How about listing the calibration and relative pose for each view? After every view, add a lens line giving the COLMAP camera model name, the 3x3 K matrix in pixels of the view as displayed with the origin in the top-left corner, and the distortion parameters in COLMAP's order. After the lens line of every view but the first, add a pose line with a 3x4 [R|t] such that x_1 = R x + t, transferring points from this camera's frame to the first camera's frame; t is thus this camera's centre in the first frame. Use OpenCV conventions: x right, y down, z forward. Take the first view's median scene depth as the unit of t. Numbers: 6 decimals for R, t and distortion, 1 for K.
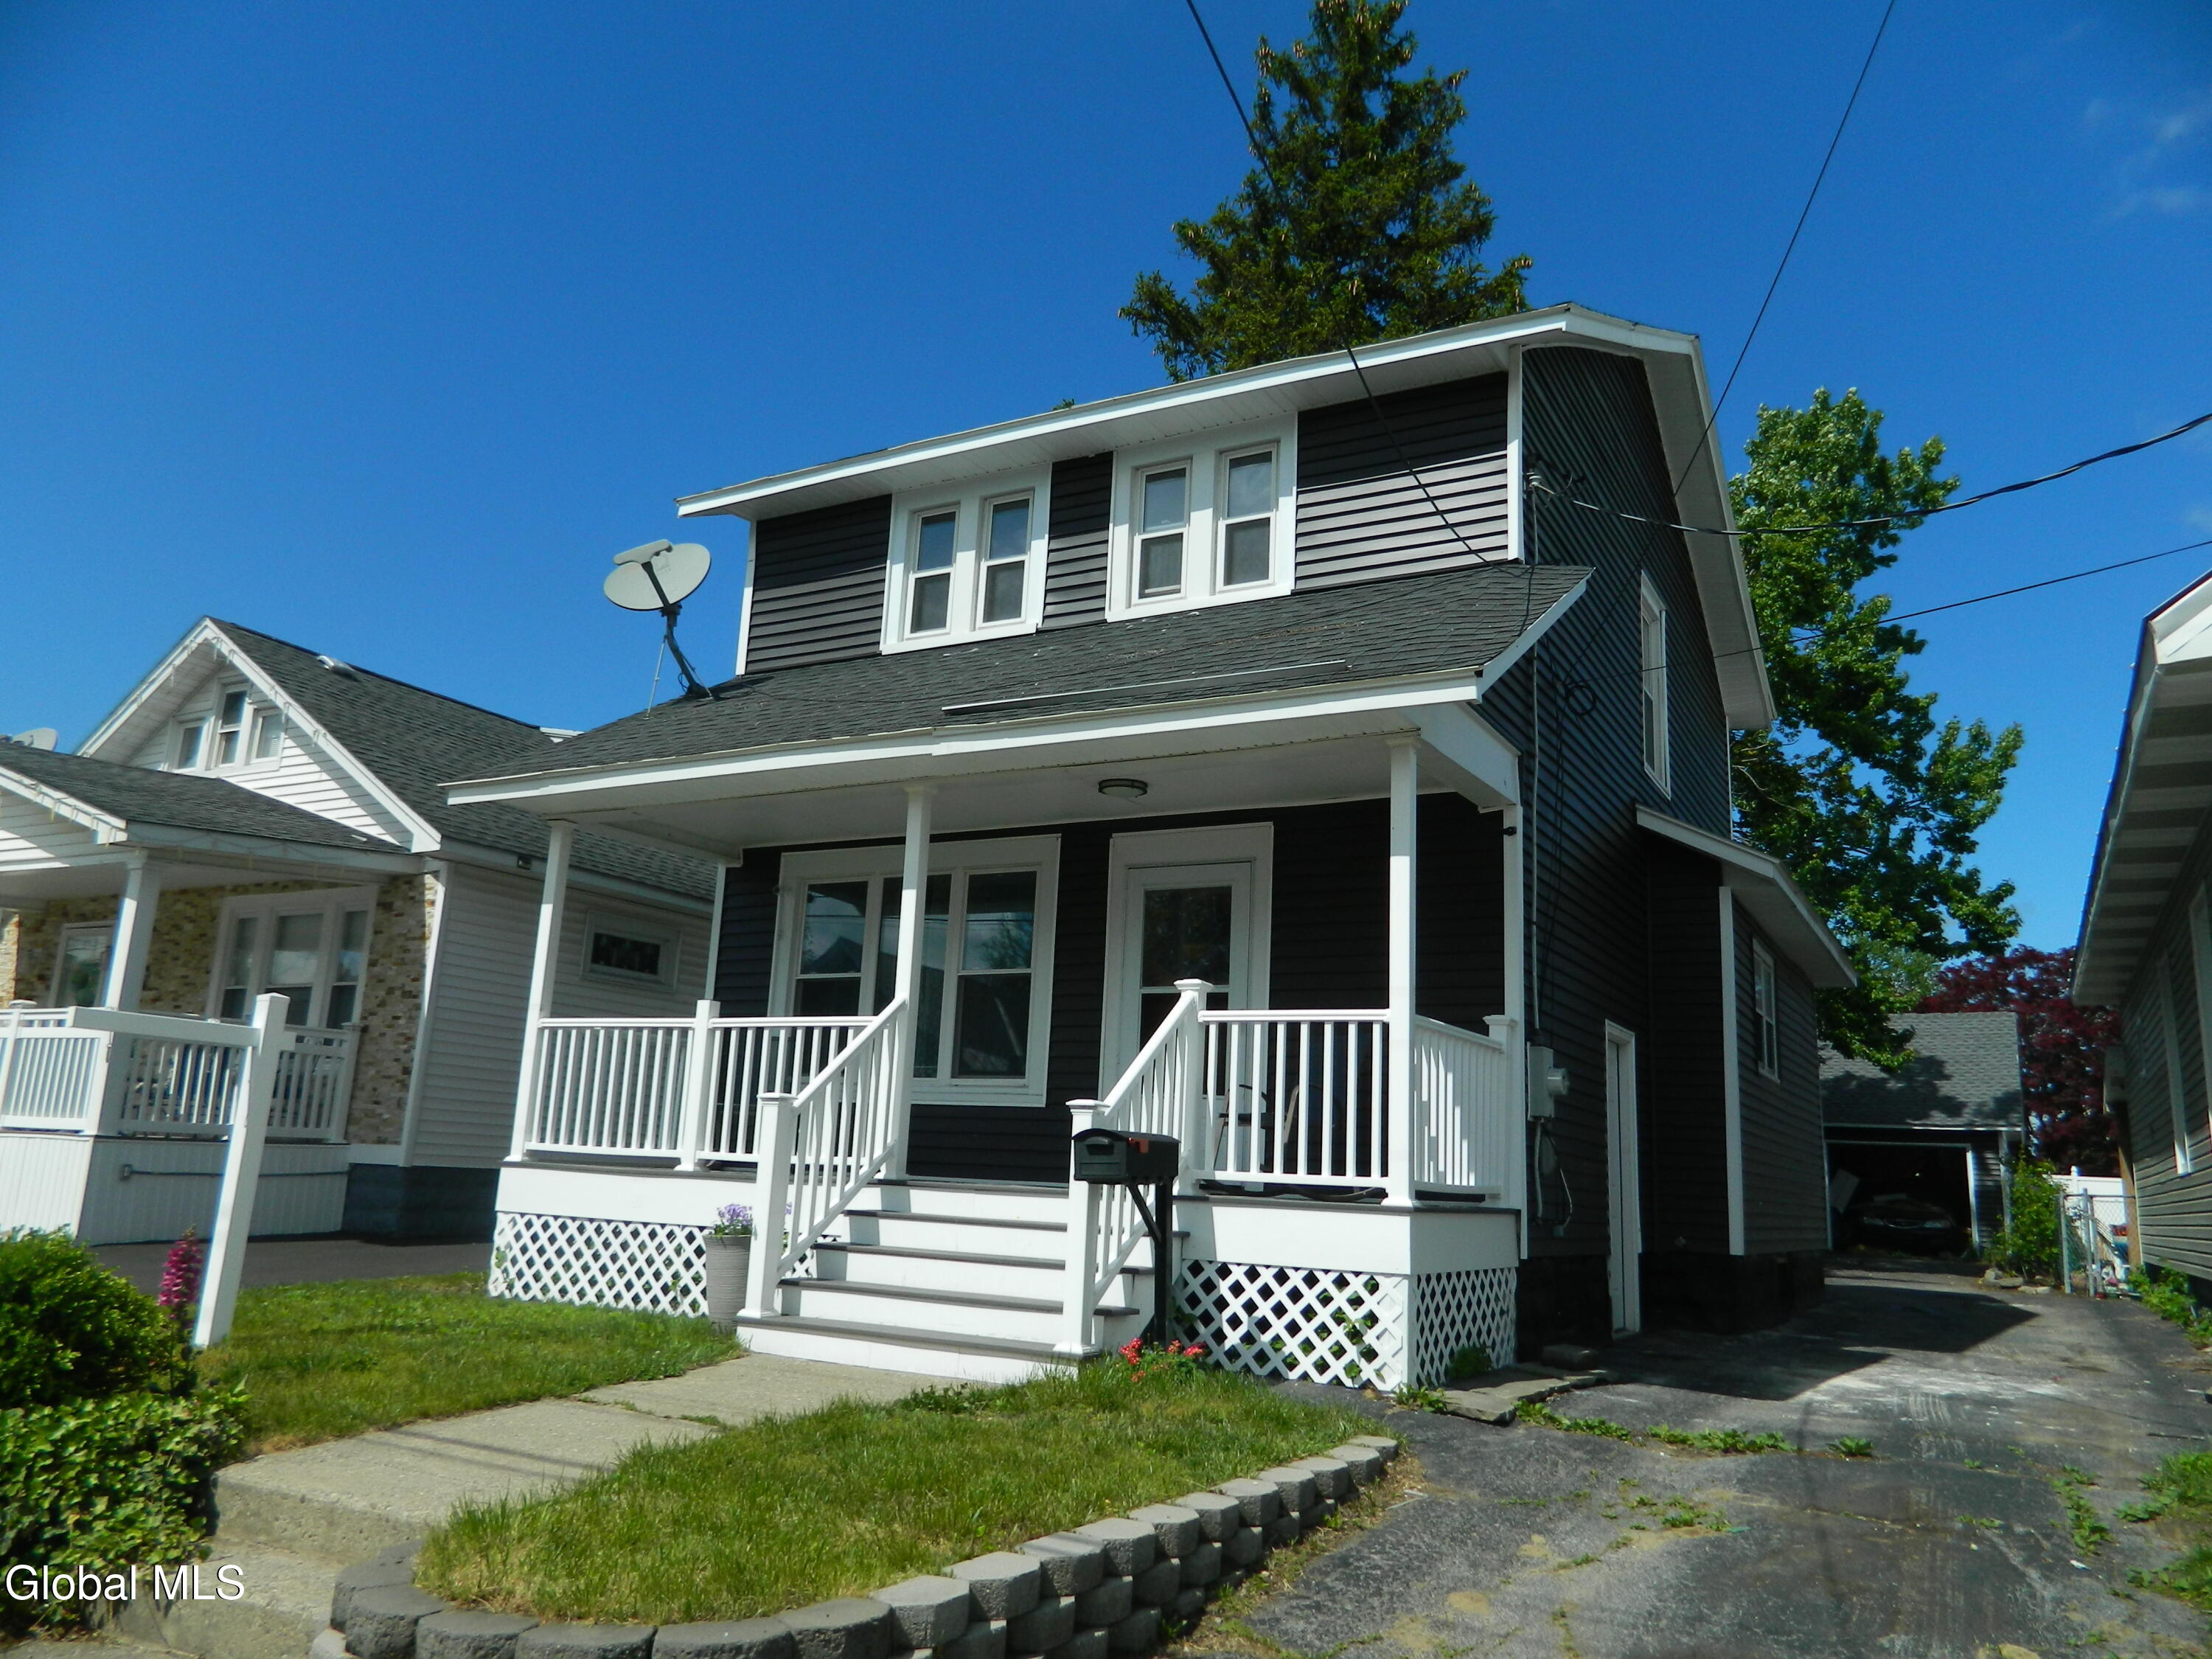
lens RADIAL K [[1636.8, 0, 1107.3], [0, 1636.8, 827.1], [0, 0, 1]] dist [0.012794, -0.006127]
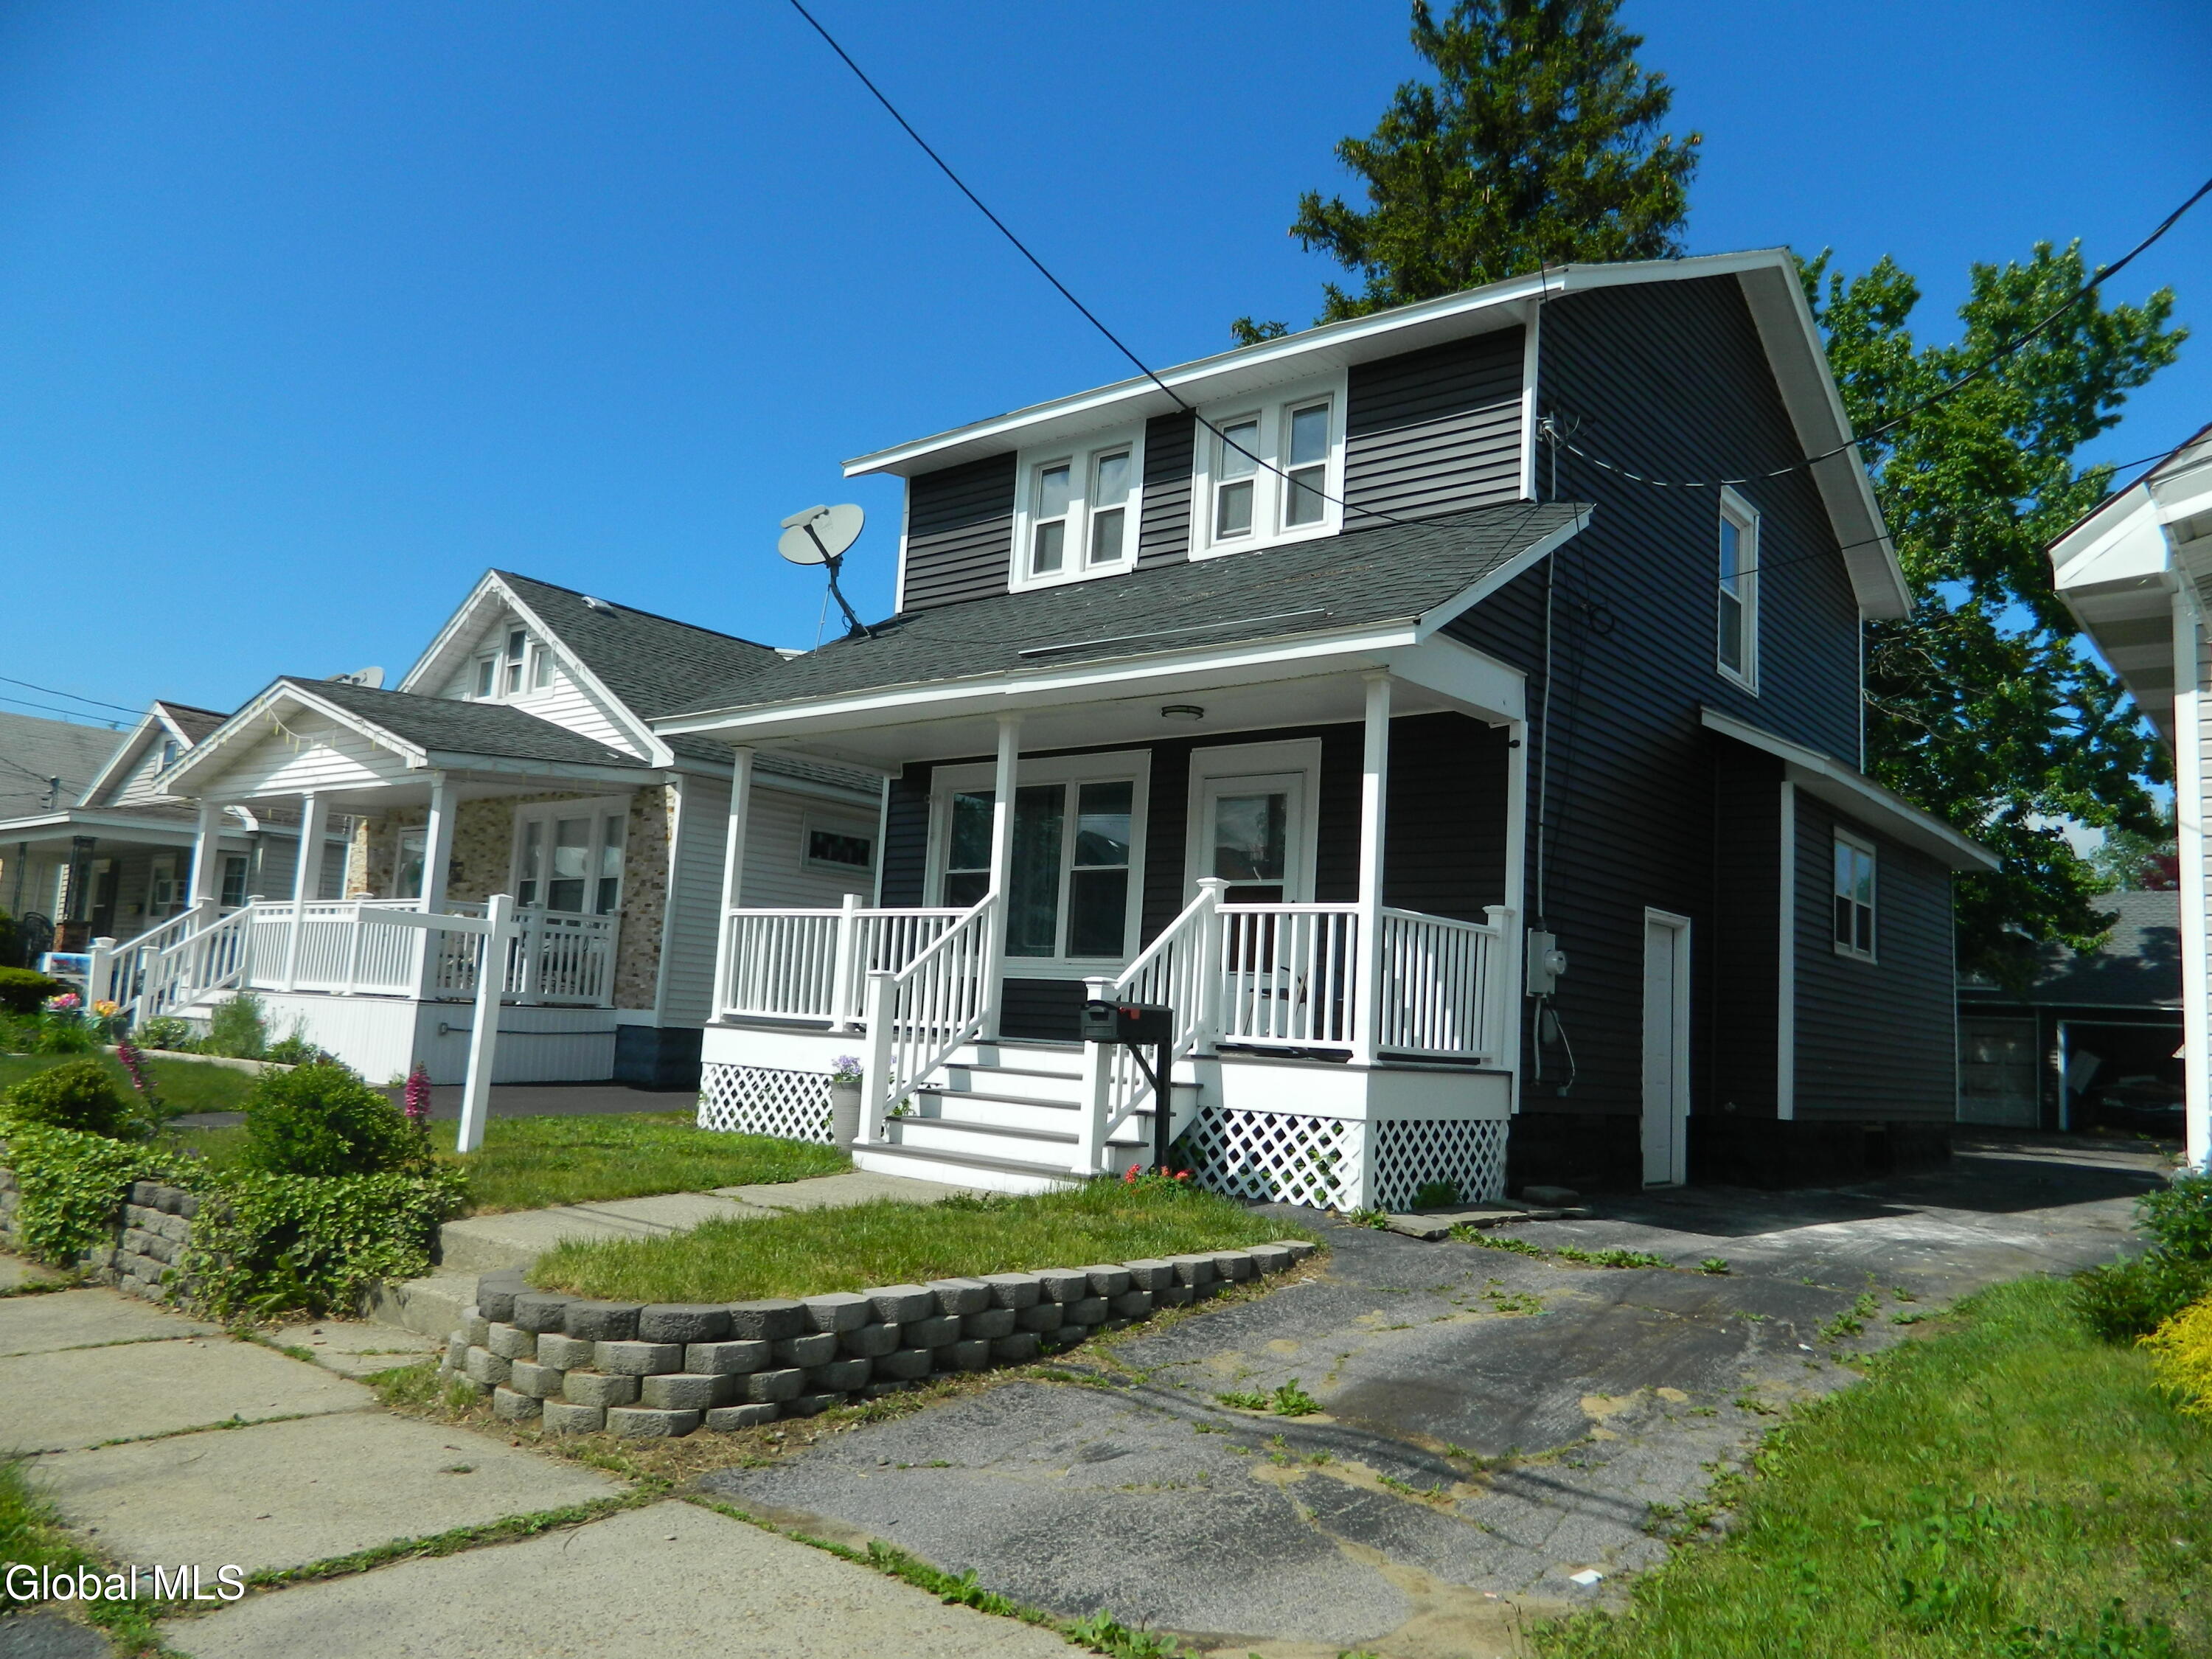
lens RADIAL K [[1636.8, 0, 1101.9], [0, 1636.8, 824.1], [0, 0, 1]] dist [0.012794, -0.006127]
pose [[0.983412, -0.012312, -0.180967, 0.149775], [0.025637, 0.997113, 0.071477, -0.026849], [0.179565, -0.074931, 0.980888, -0.149171]]
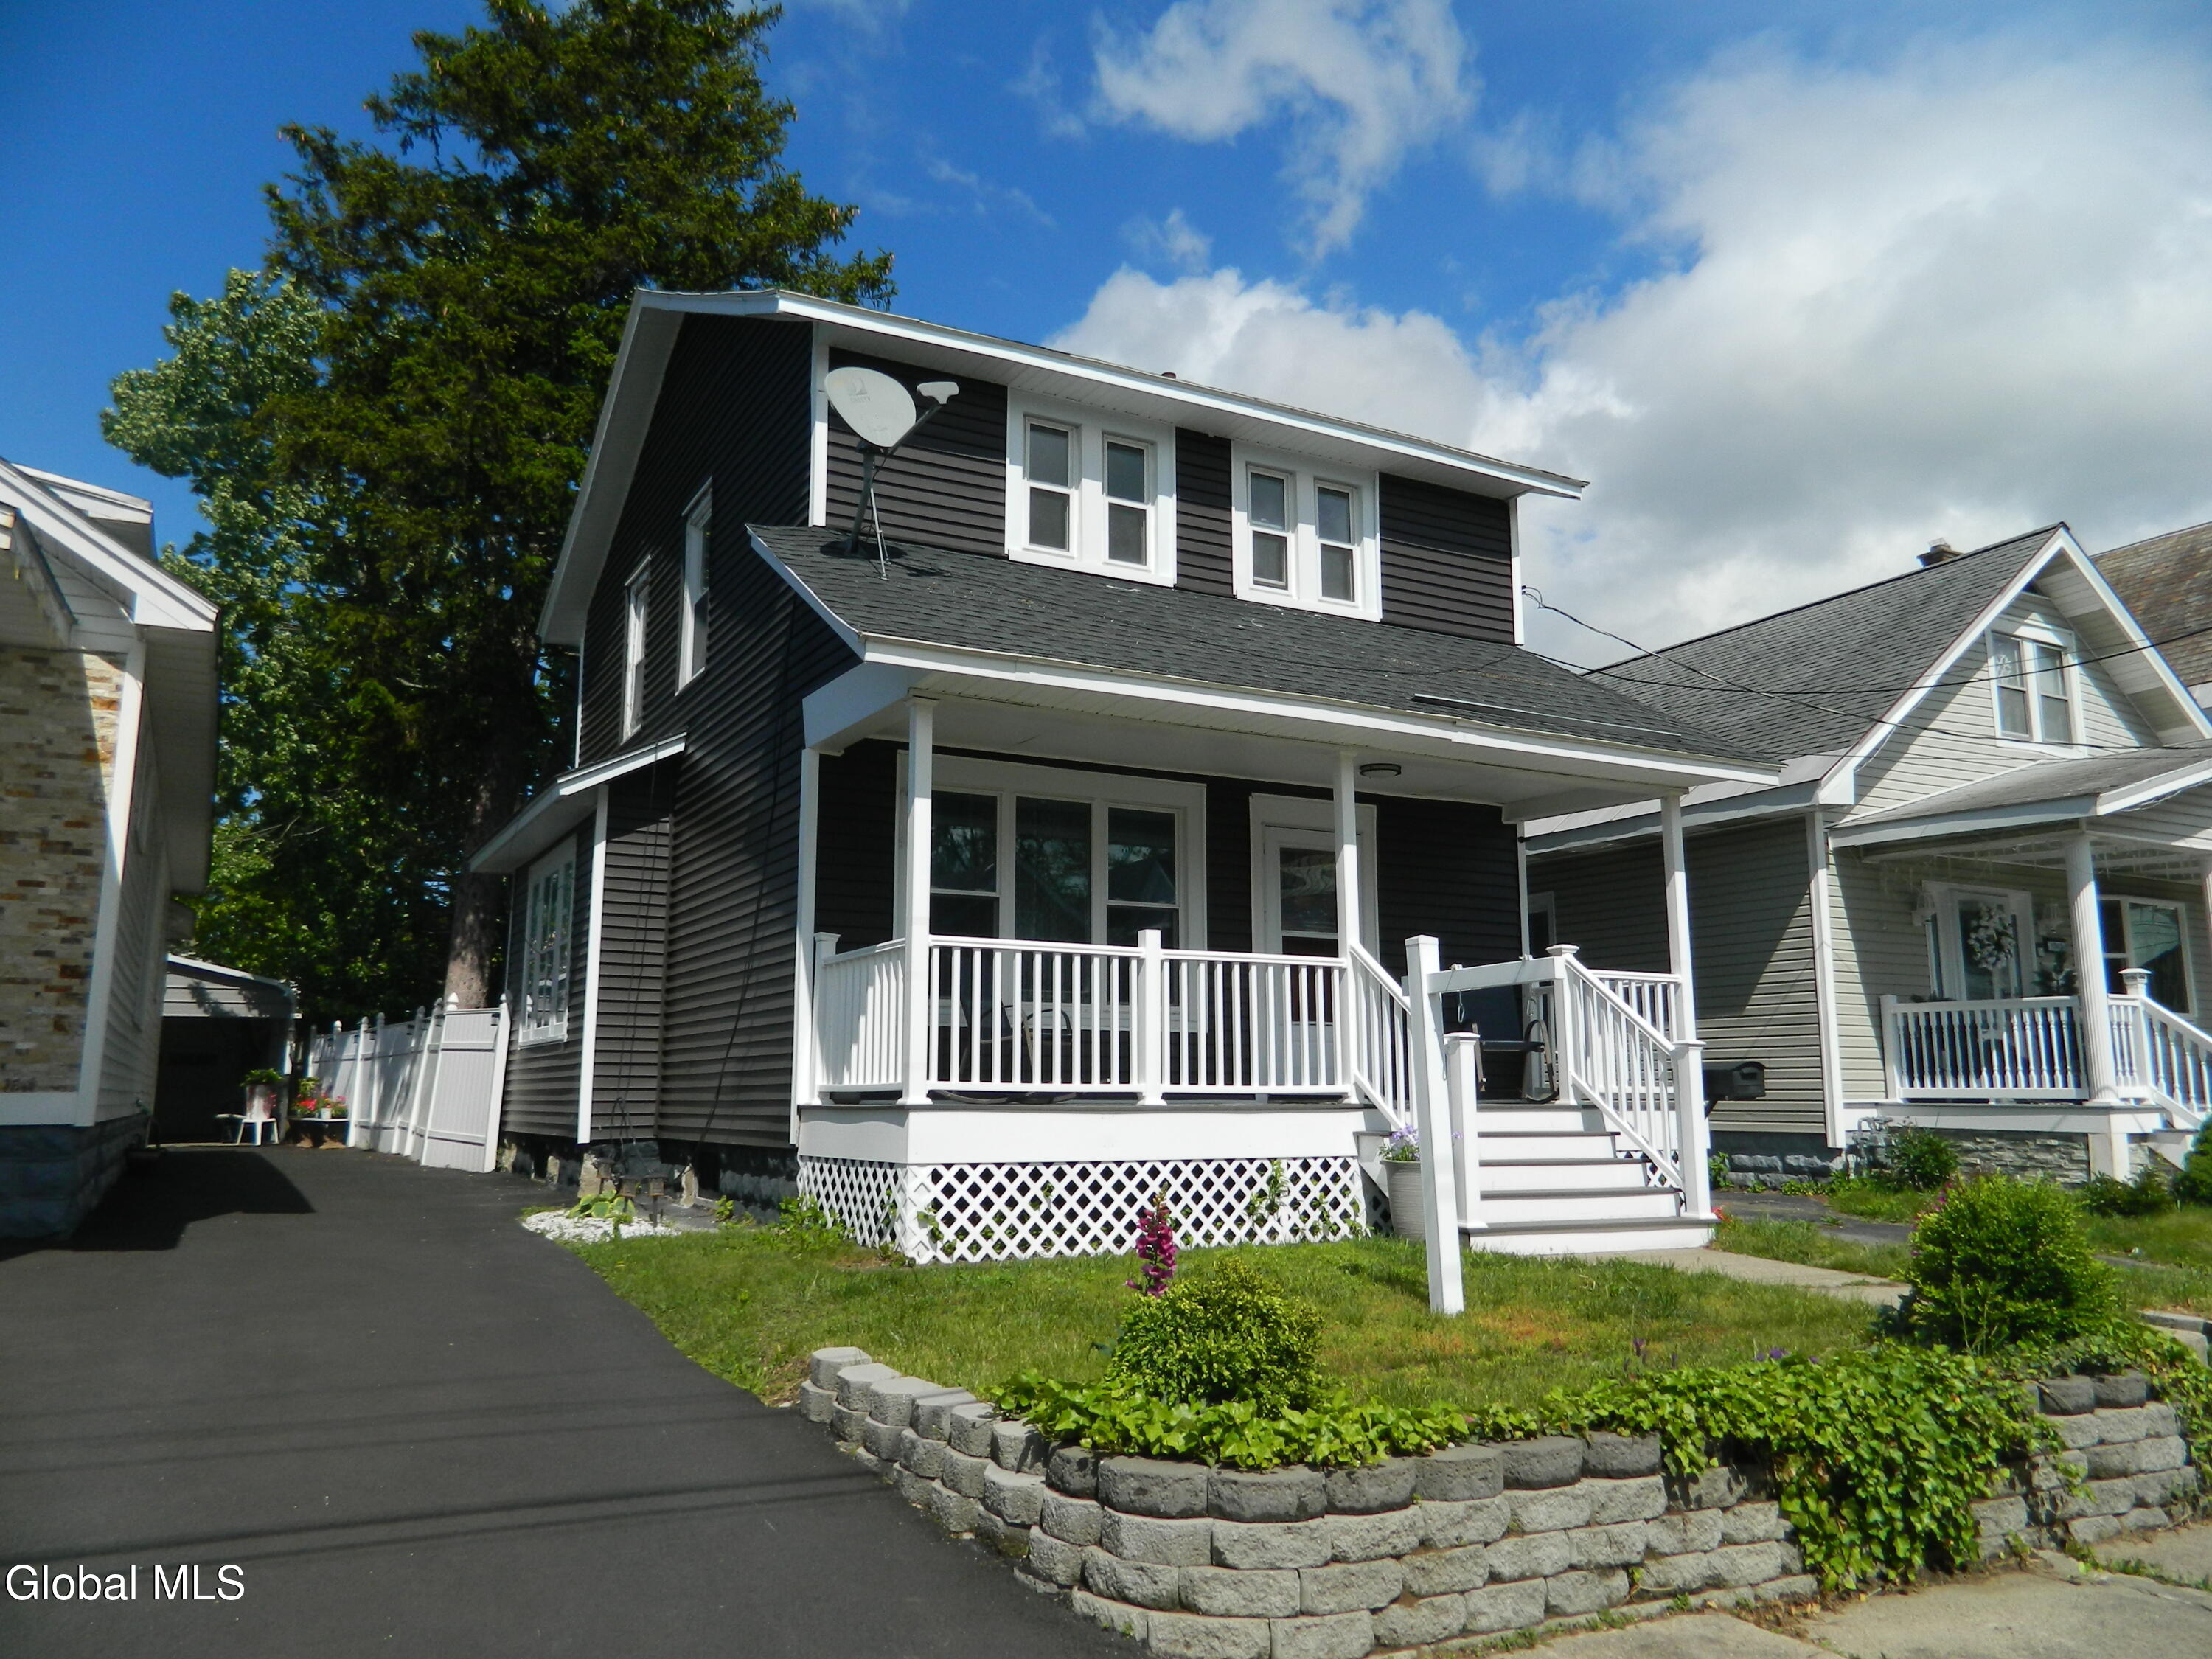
lens RADIAL K [[1636.8, 0, 1110.0], [0, 1636.8, 829.2], [0, 0, 1]] dist [0.012794, -0.006127]
pose [[0.532918, 0.092798, 0.841063, -1.001646], [-0.154344, 0.987954, -0.011209, 0.057222], [-0.831971, -0.123840, 0.540821, 0.469321]]
